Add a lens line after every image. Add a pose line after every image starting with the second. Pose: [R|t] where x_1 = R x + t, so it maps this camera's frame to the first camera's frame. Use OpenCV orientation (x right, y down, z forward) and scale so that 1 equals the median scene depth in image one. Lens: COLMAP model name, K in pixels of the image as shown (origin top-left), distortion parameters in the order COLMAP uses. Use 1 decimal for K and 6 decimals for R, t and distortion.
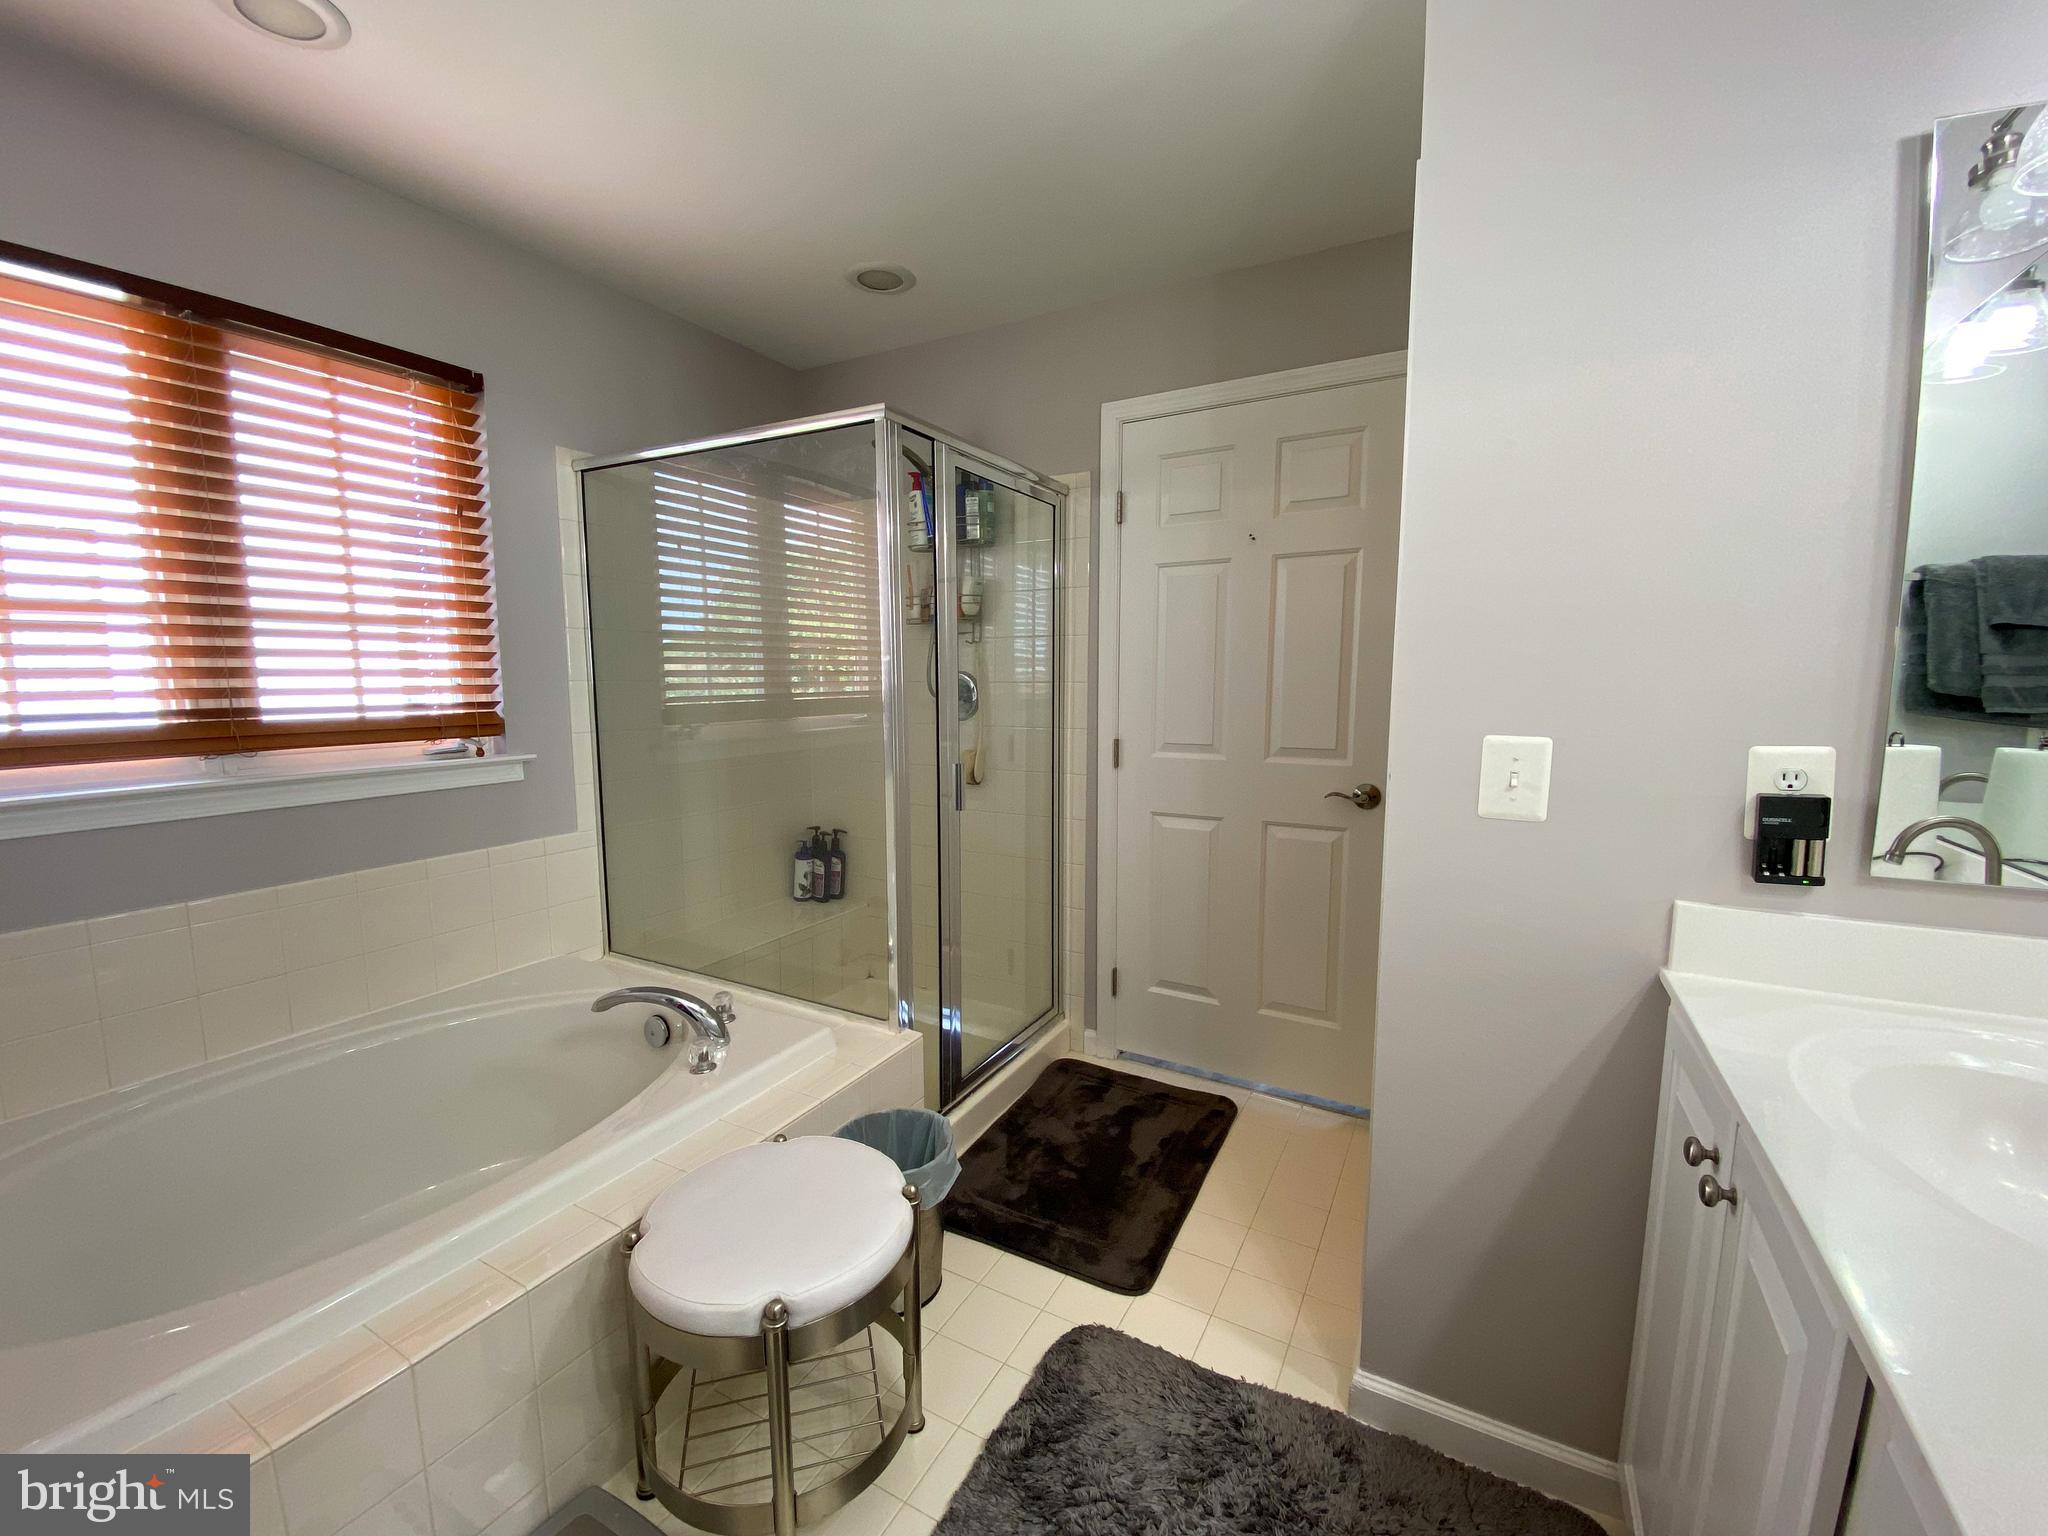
lens RADIAL K [[830.1, 0, 1023.6], [0, 830.1, 778.6], [0, 0, 1]] dist [0.016251, -0.019221]
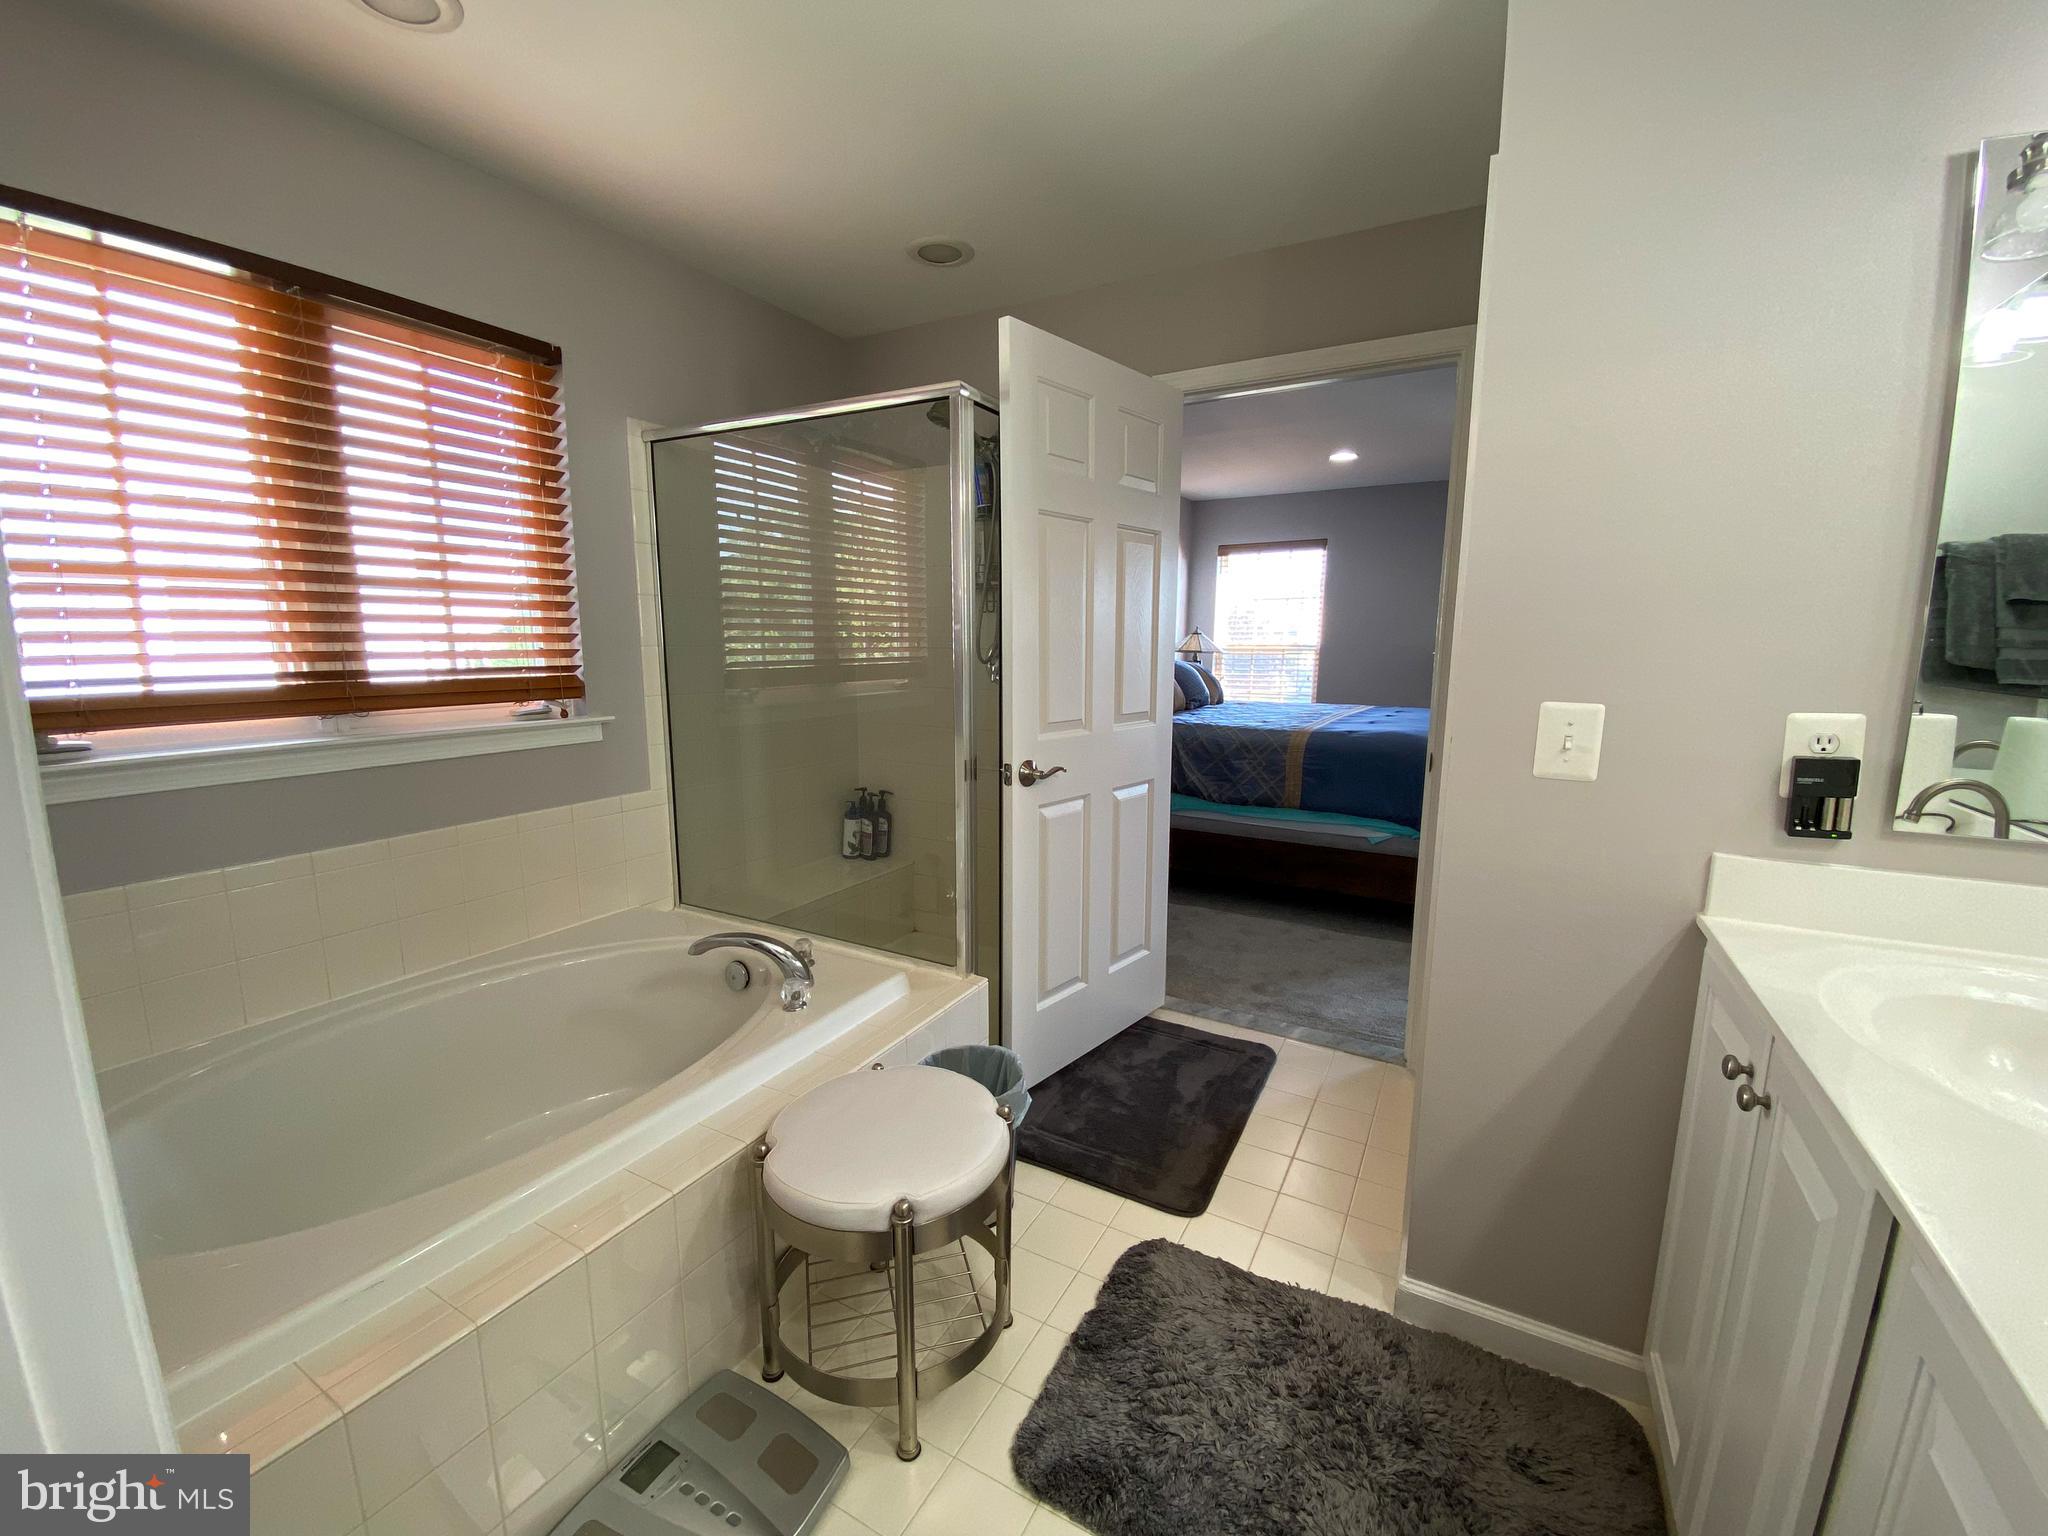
lens RADIAL K [[830.1, 0, 1023.6], [0, 830.1, 778.6], [0, 0, 1]] dist [0.016251, -0.019221]
pose [[0.999981, 0.005320, -0.003142, -0.083439], [-0.005186, 0.999136, 0.041241, 0.004742], [0.003358, -0.041224, 0.999144, -0.065399]]
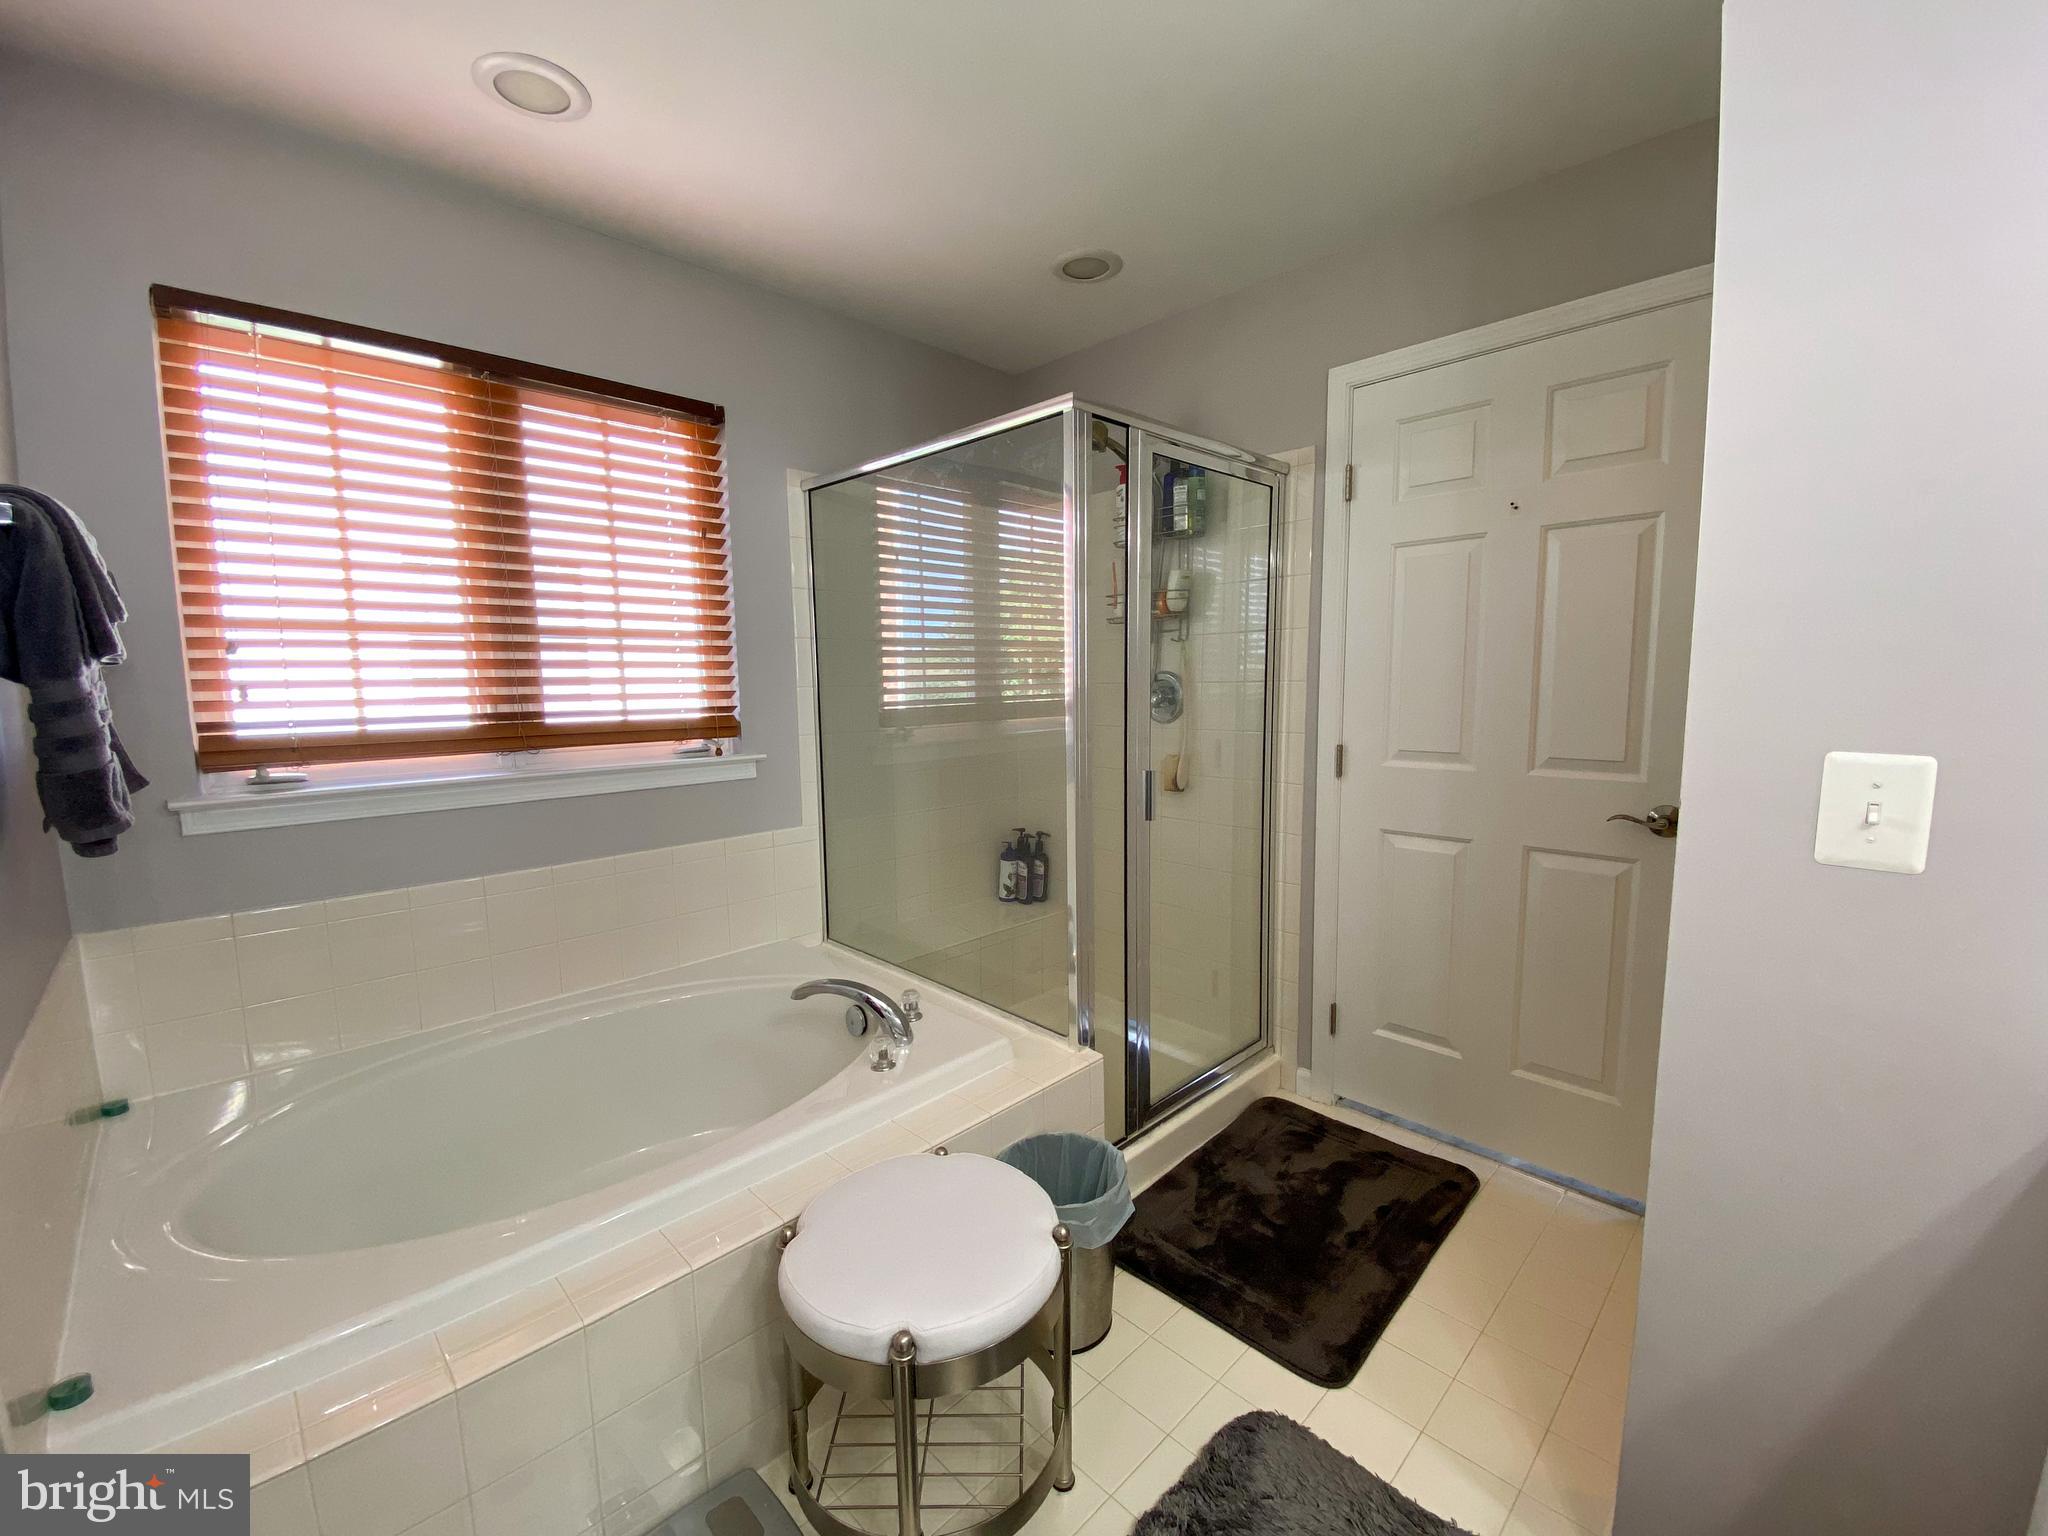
lens RADIAL K [[829.0, 0, 1019.5], [0, 829.0, 777.0], [0, 0, 1]] dist [0.027527, -0.030181]
pose [[0.958467, 0.021639, -0.284380, 0.056004], [-0.021952, 0.999757, 0.002090, -0.011095], [0.284356, 0.004240, 0.958709, 0.070999]]
